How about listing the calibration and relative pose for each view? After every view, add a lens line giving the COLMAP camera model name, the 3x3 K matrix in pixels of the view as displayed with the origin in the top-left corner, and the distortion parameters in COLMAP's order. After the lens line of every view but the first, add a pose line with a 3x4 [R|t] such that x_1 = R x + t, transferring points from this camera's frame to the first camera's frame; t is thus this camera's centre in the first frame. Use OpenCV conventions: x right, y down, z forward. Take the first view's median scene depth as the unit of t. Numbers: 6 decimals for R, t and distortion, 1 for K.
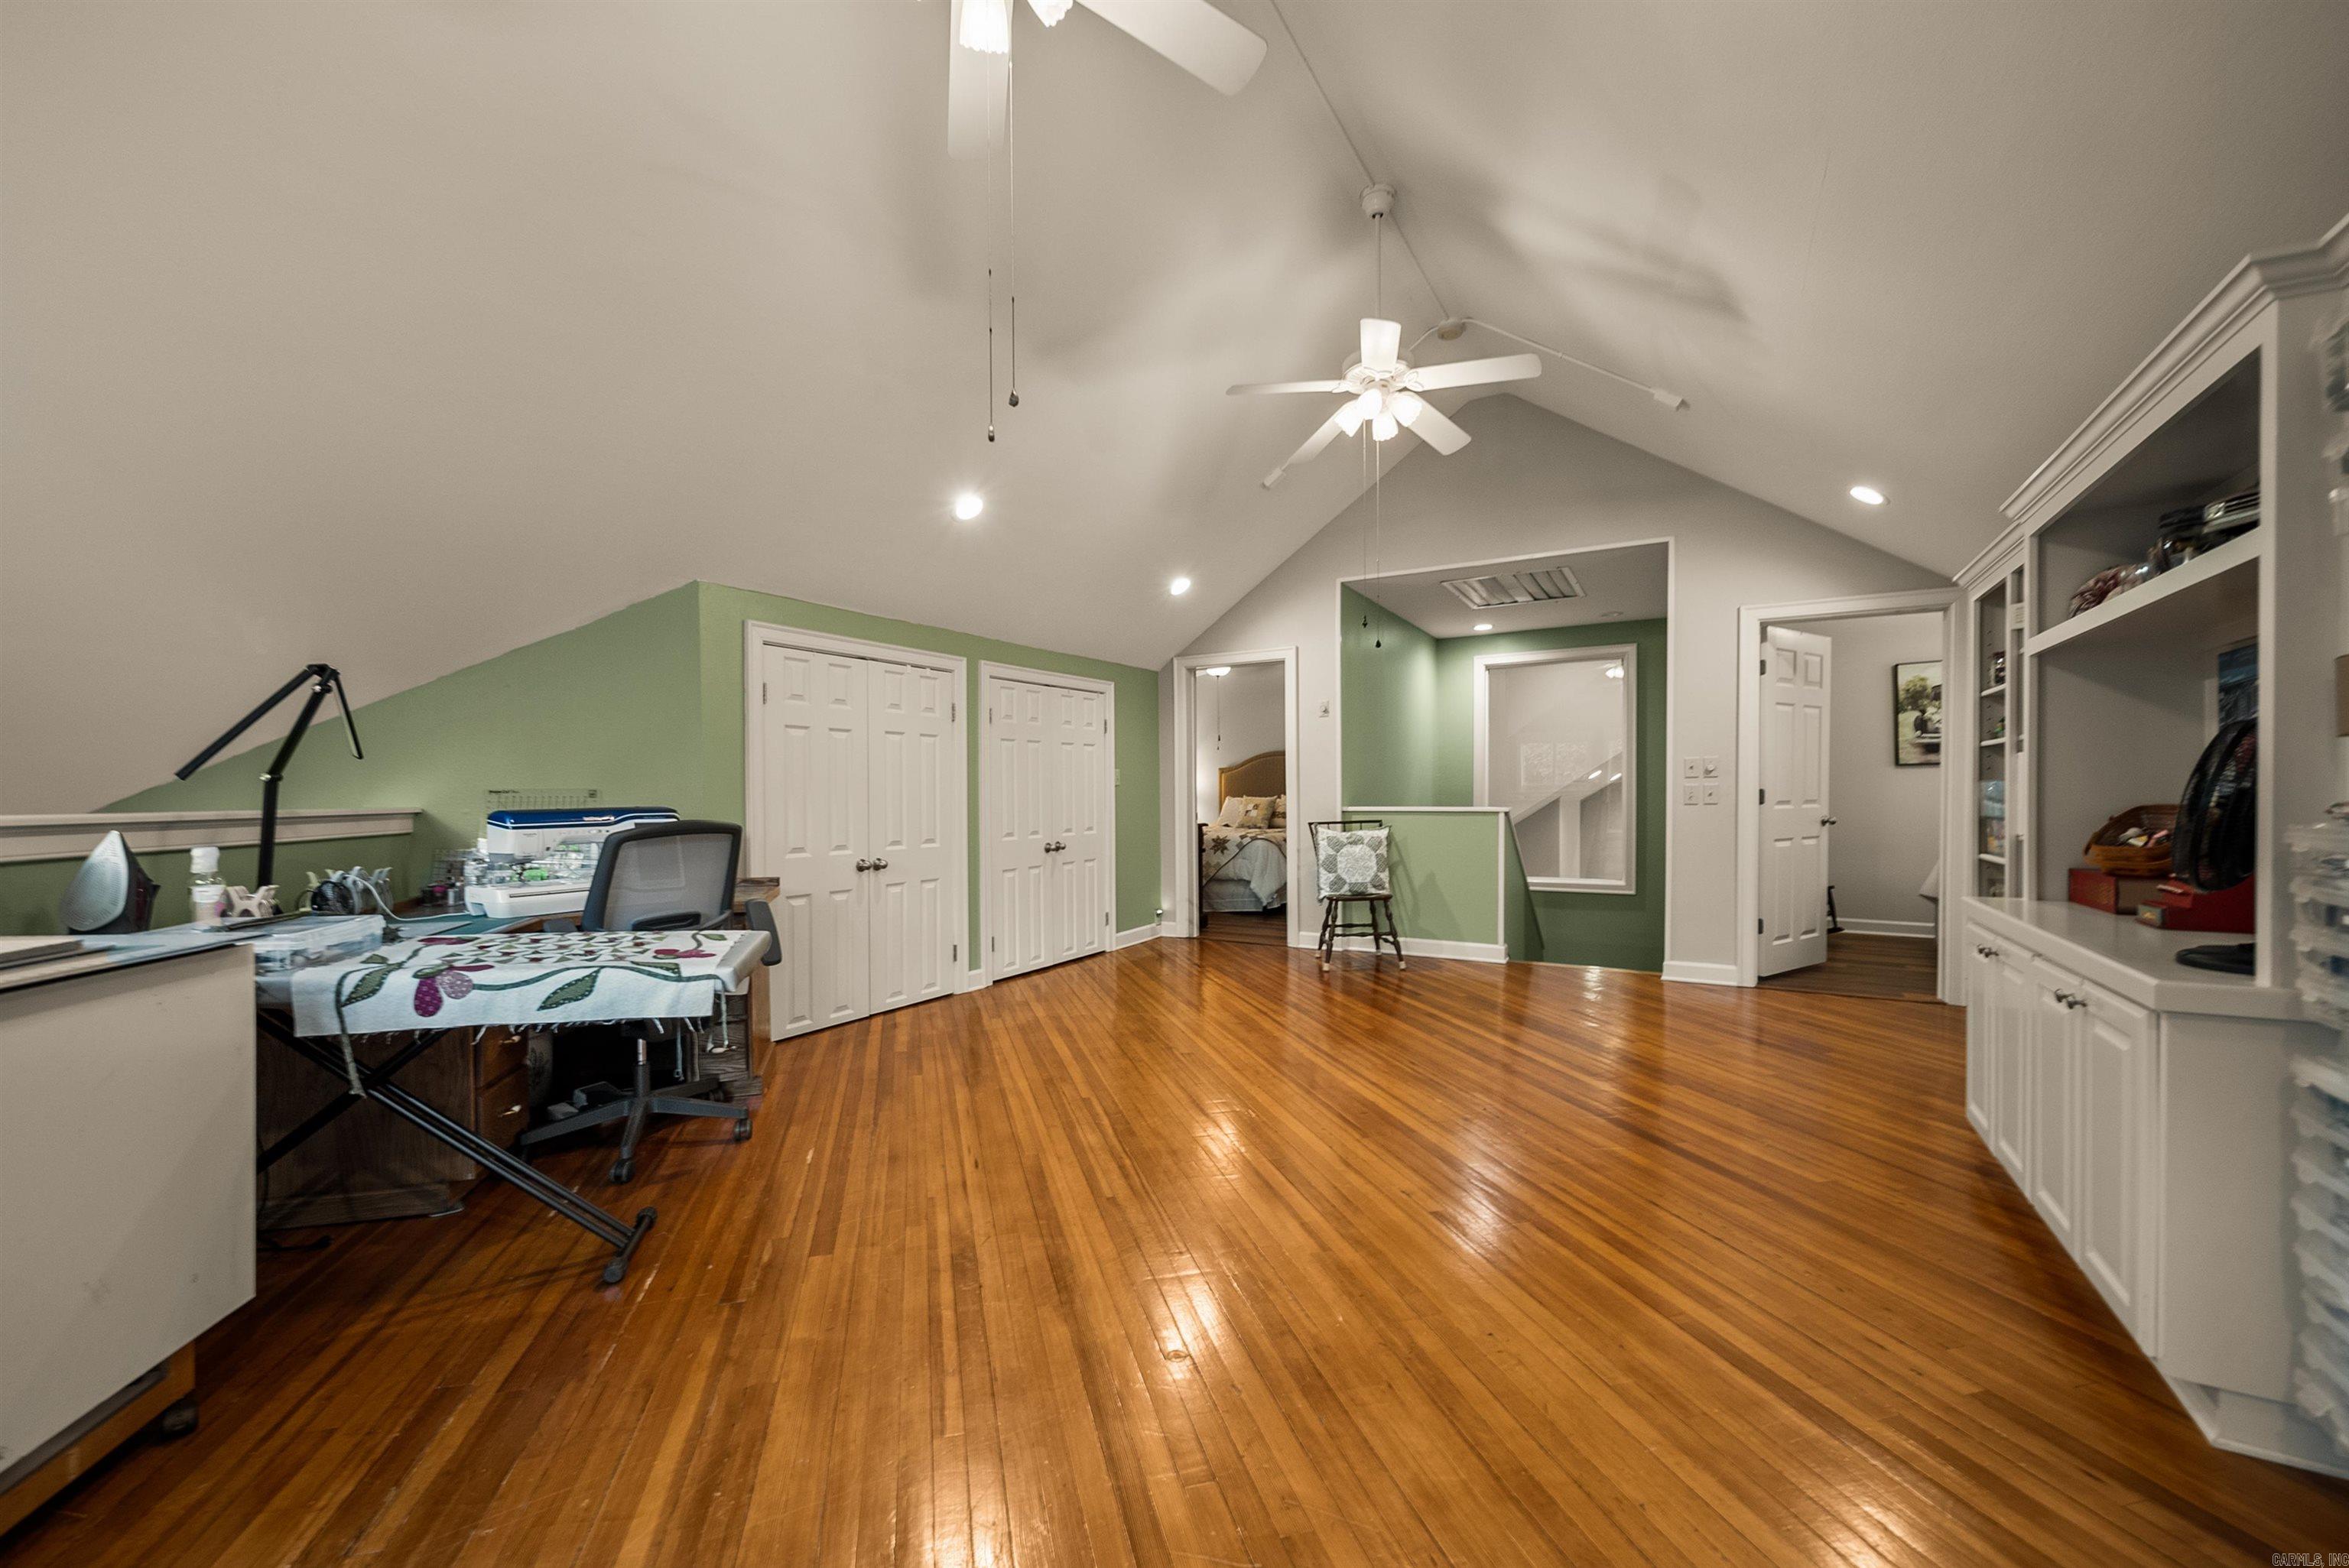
lens RADIAL K [[953.0, 0, 1178.4], [0, 953.0, 792.0], [0, 0, 1]] dist [0.004173, 0.000315]
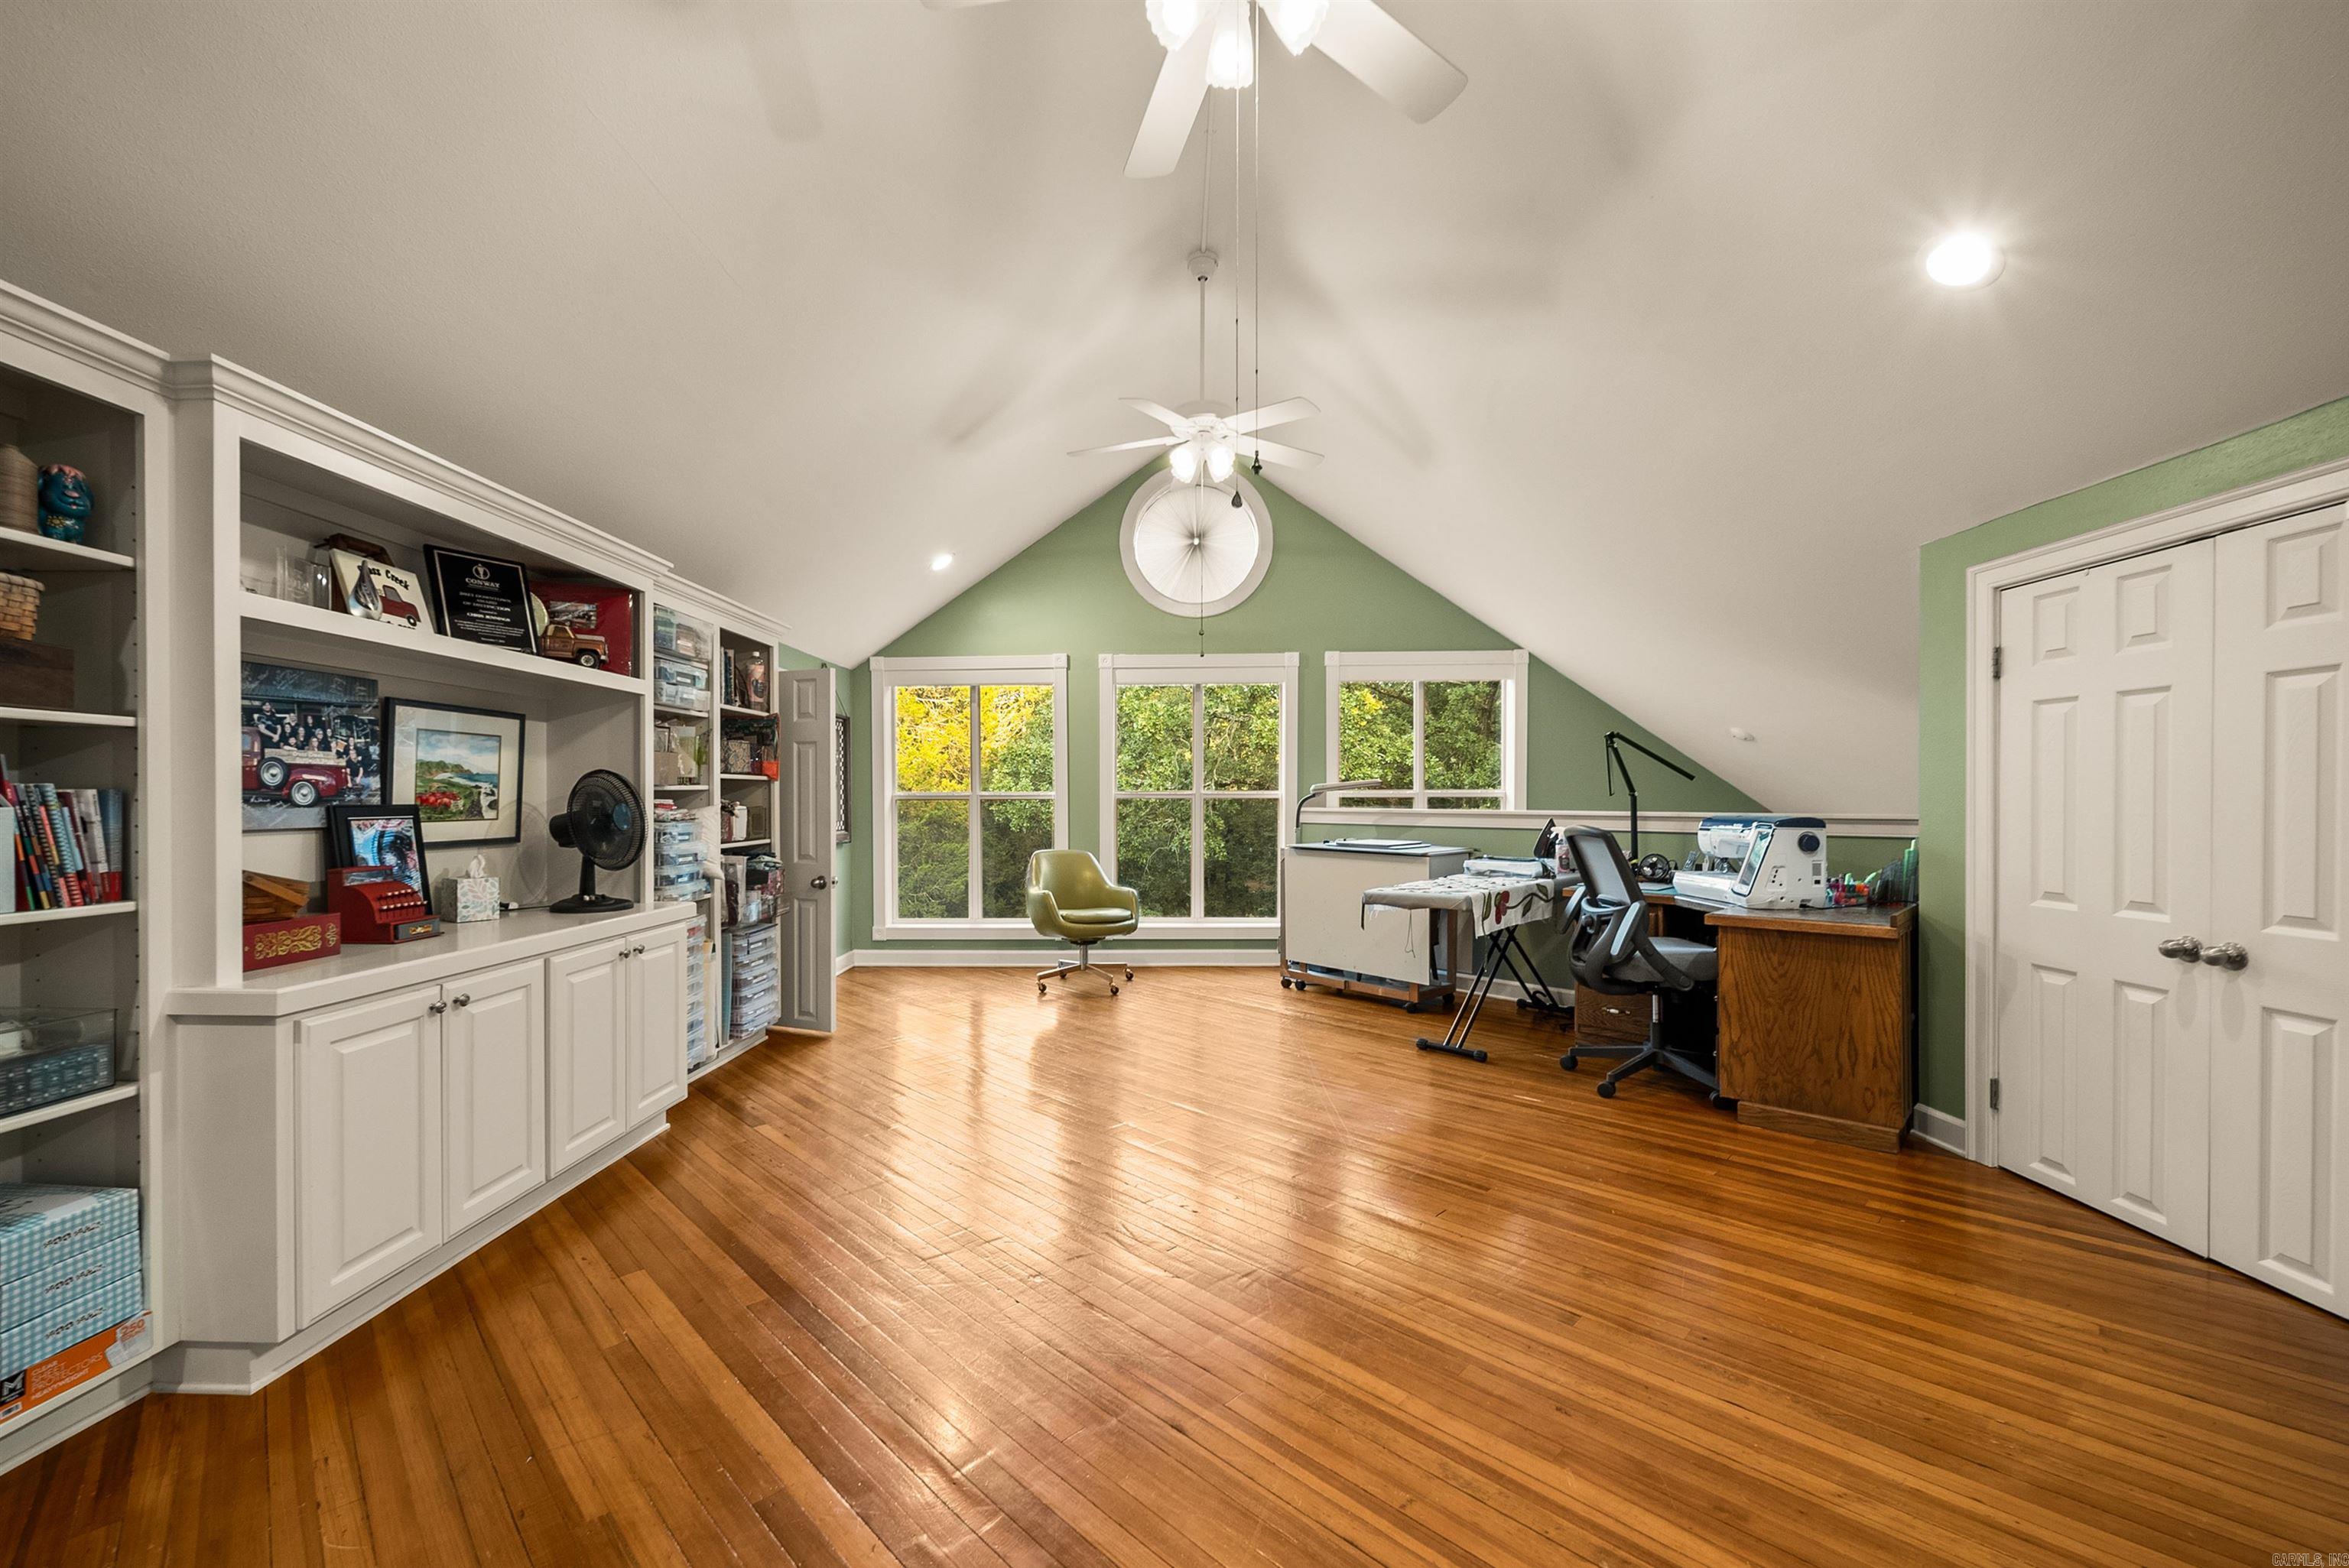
lens RADIAL K [[953.0, 0, 1178.3], [0, 953.0, 797.9], [0, 0, 1]] dist [0.004173, 0.000315]
pose [[-0.874372, -0.014424, -0.485043, 0.427097], [-0.013567, 0.999894, -0.005278, 0.007483], [0.485067, 0.001966, -0.874475, 1.313636]]
